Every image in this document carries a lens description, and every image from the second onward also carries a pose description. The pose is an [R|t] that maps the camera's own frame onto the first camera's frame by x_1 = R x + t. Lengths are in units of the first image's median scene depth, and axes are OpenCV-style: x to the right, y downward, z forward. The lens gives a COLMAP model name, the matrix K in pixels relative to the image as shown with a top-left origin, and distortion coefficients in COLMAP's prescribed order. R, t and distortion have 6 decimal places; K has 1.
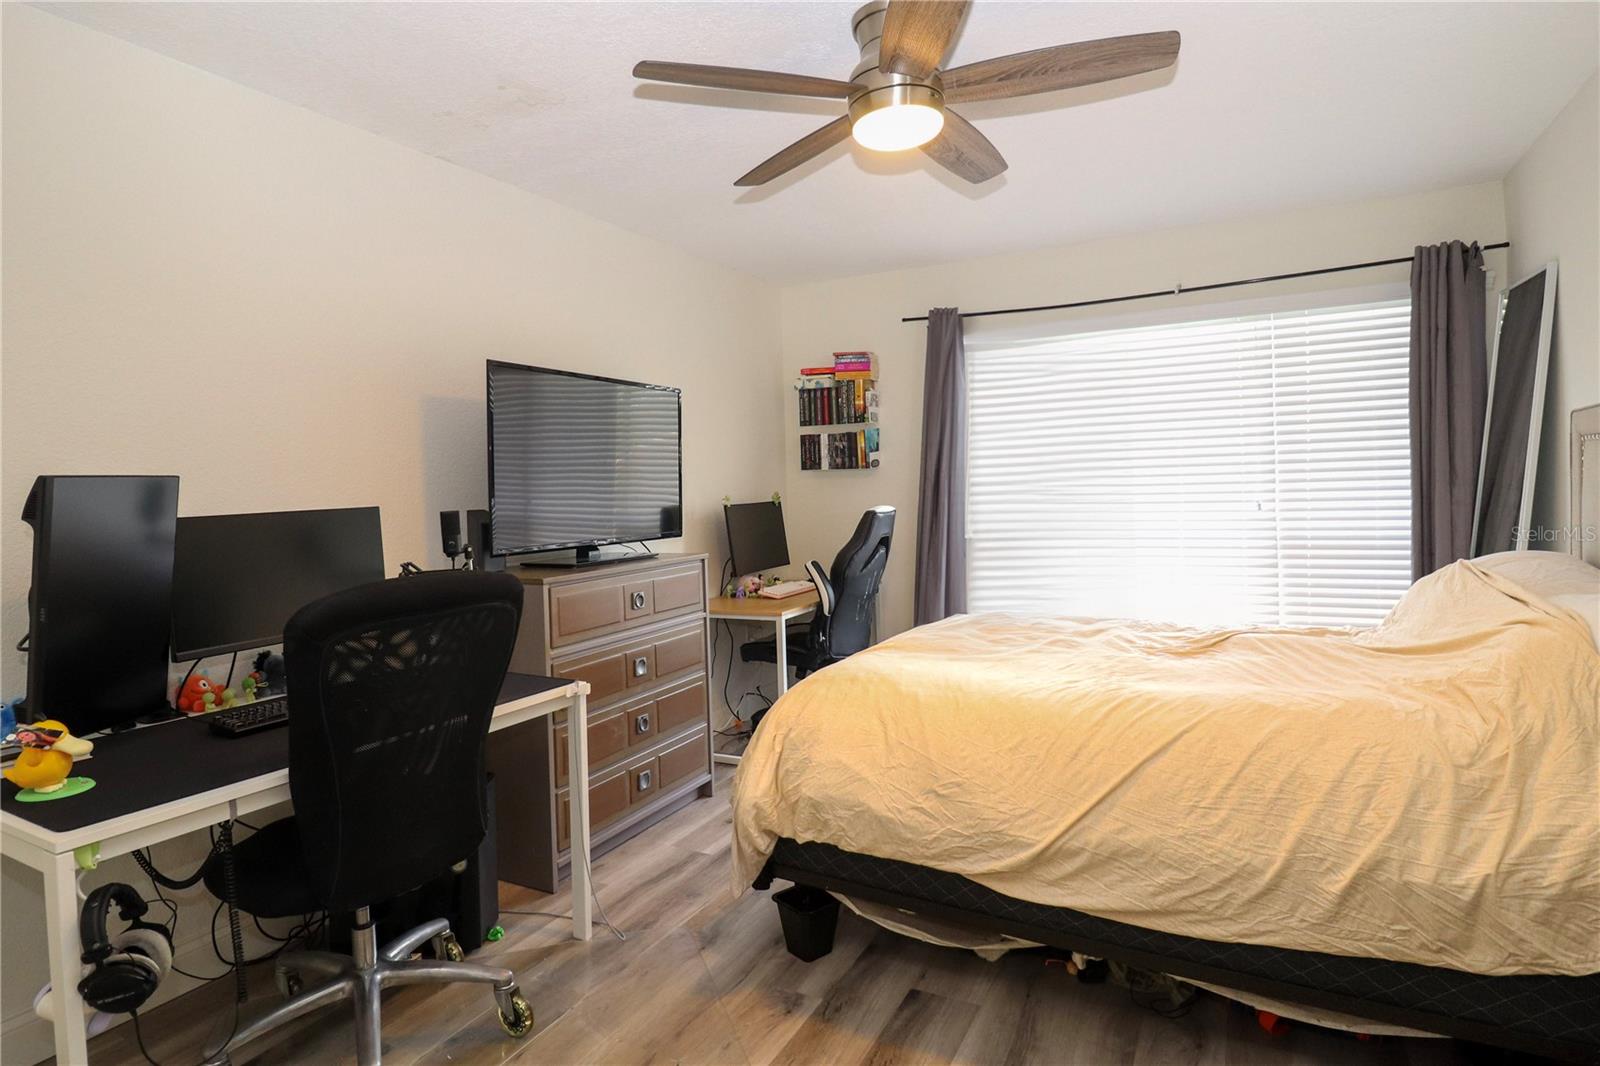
lens RADIAL K [[893.7, 0, 799.5], [0, 893.7, 494.6], [0, 0, 1]] dist [-0.000378, -0.023446]
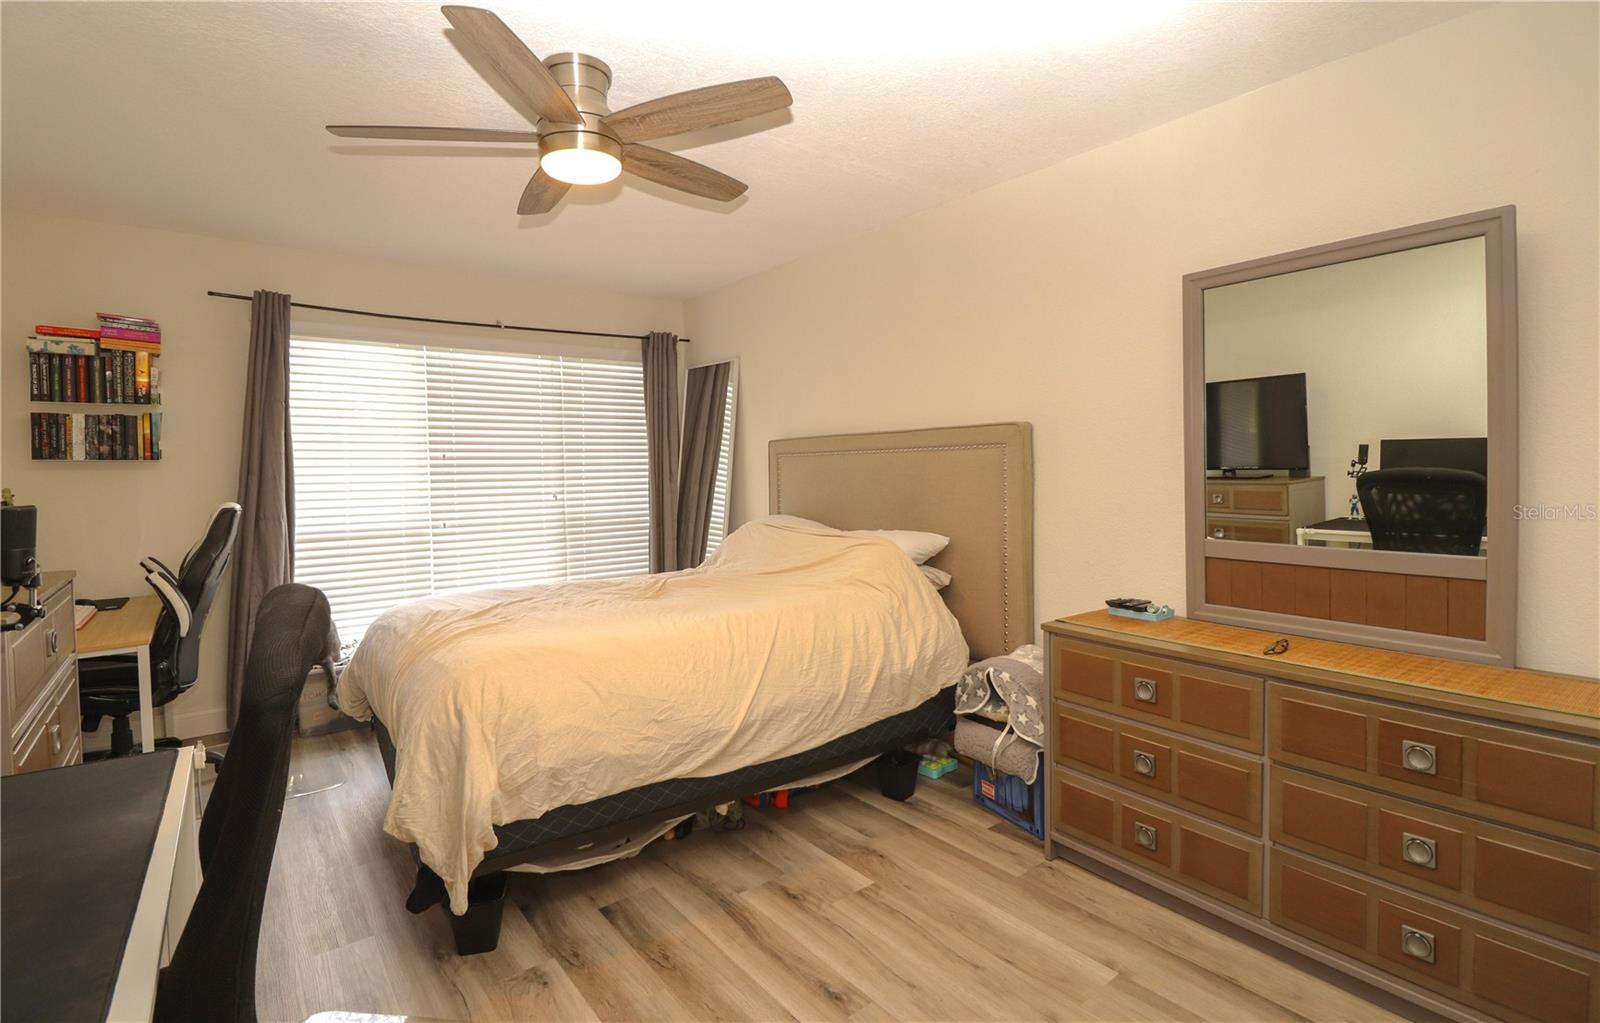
lens RADIAL K [[751.0, 0, 800.0], [0, 751.0, 470.9], [0, 0, 1]] dist [-0.000984, -0.016387]
pose [[0.394654, 0.019204, 0.918629, -0.639165], [0.013718, 0.999547, -0.026789, 0.015357], [-0.918728, 0.023174, 0.394211, 0.345973]]
